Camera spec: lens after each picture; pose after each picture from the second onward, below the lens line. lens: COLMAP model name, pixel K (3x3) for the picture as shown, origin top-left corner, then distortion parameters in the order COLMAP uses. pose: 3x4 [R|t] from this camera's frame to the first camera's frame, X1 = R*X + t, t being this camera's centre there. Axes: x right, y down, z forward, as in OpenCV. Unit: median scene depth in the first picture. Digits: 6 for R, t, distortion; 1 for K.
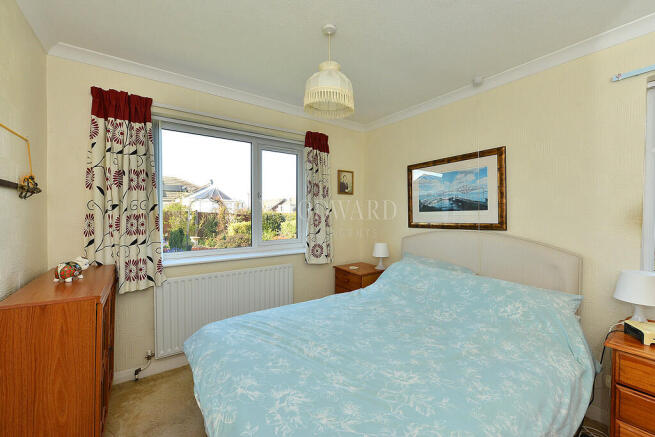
lens RADIAL K [[258.9, 0, 323.7], [0, 258.9, 215.7], [0, 0, 1]] dist [-0.005383, -0.000426]
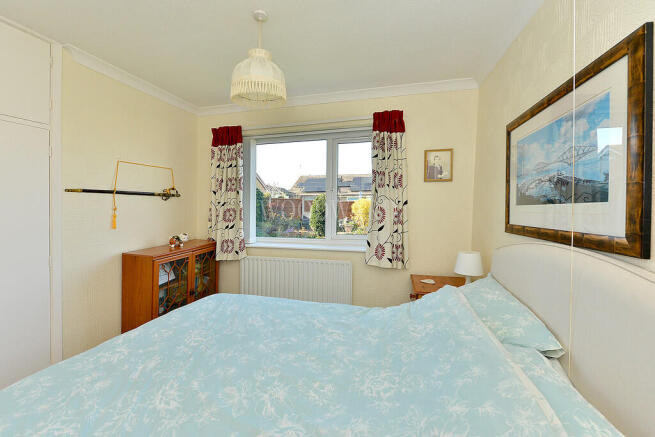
lens RADIAL K [[258.9, 0, 328.9], [0, 258.9, 206.2], [0, 0, 1]] dist [-0.005383, -0.000426]
pose [[0.648996, 0.000184, -0.760792, 0.663711], [-0.003535, 0.999990, -0.002773, -0.012737], [0.760783, 0.004489, 0.648990, 0.422699]]
